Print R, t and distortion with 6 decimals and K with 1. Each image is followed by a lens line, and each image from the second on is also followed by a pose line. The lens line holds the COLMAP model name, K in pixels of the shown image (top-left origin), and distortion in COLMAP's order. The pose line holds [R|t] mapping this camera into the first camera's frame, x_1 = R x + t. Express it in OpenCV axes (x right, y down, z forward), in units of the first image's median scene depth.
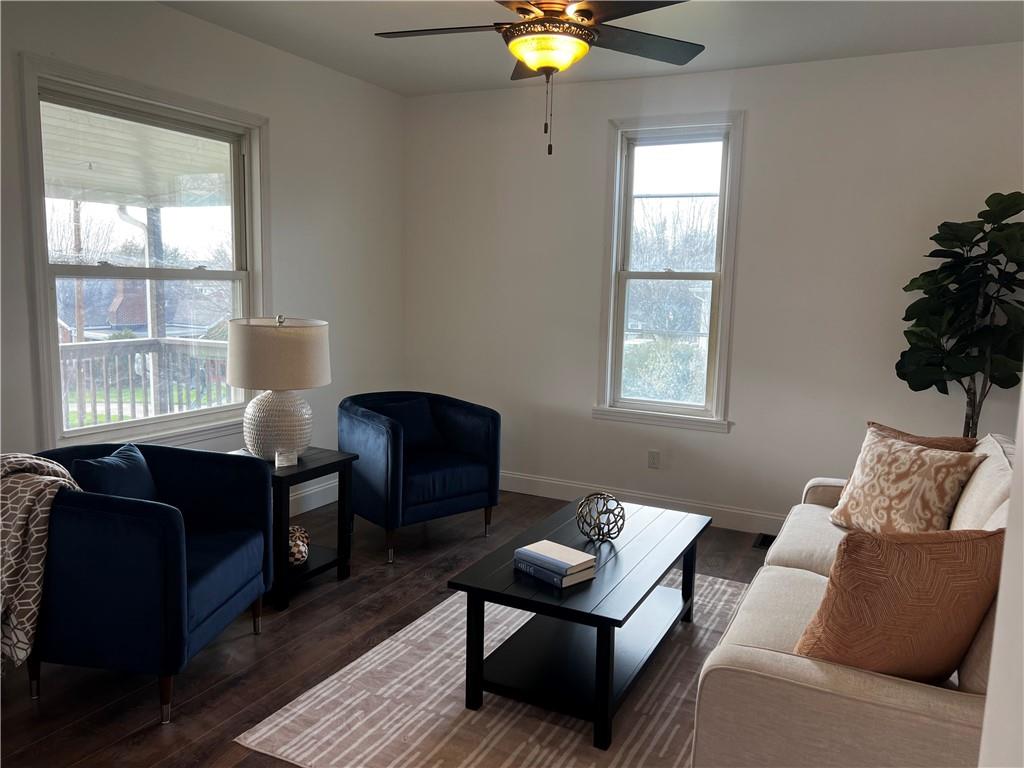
lens RADIAL K [[765.1, 0, 516.0], [0, 765.1, 381.9], [0, 0, 1]] dist [0.061898, -0.068853]
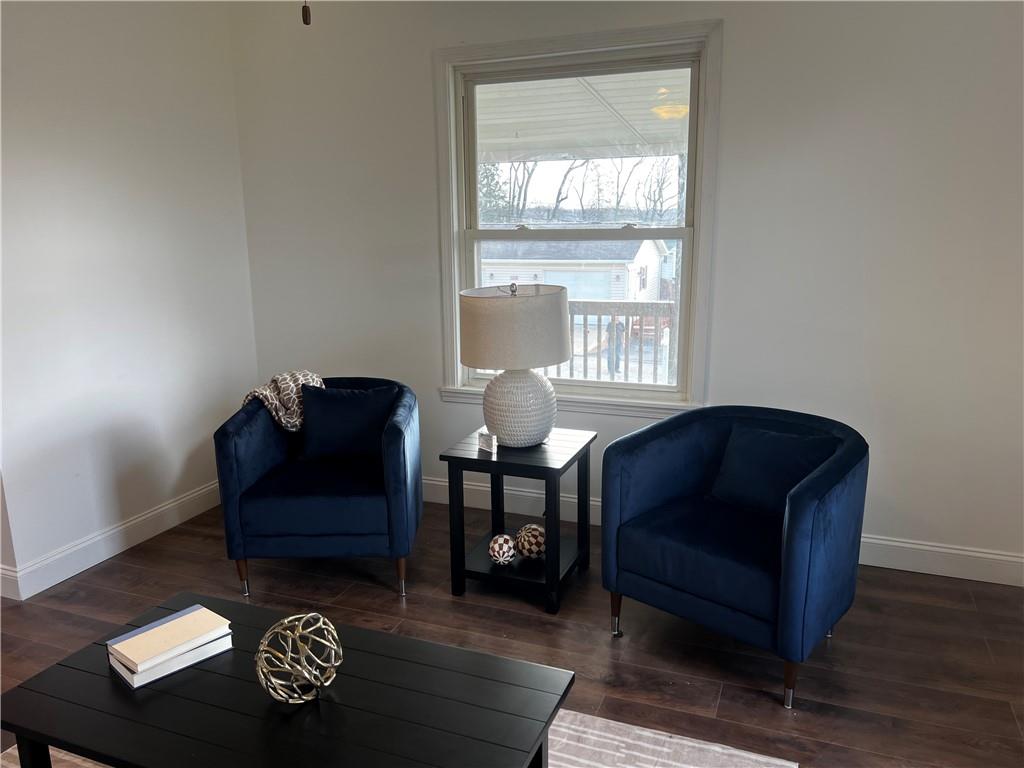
lens RADIAL K [[753.8, 0, 515.3], [0, 753.8, 392.5], [0, 0, 1]] dist [0.070865, -0.083882]
pose [[0.089145, 0.193112, -0.977119, 0.517875], [-0.114638, 0.976494, 0.182529, -0.114286], [0.989399, 0.095744, 0.109187, 0.861606]]
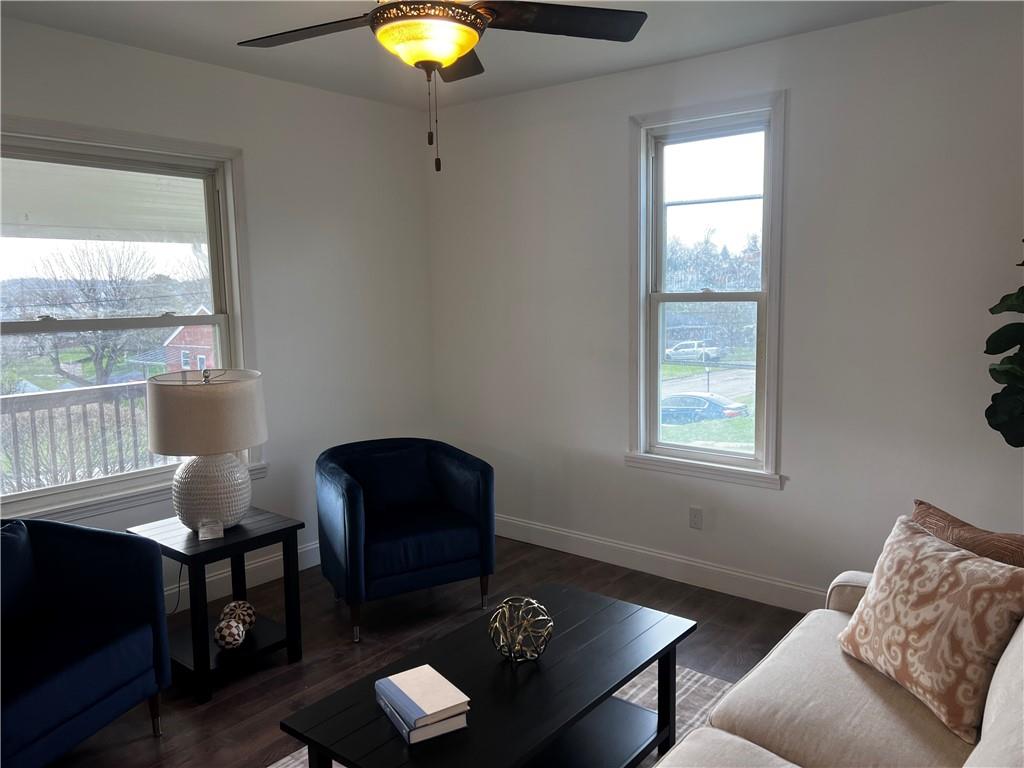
lens RADIAL K [[765.1, 0, 516.0], [0, 765.1, 381.9], [0, 0, 1]] dist [0.061898, -0.068853]
pose [[0.976889, -0.017960, -0.212992, 0.221733], [0.015817, 0.999806, -0.011762, -0.051609], [0.213162, 0.008121, 0.976983, 0.187092]]
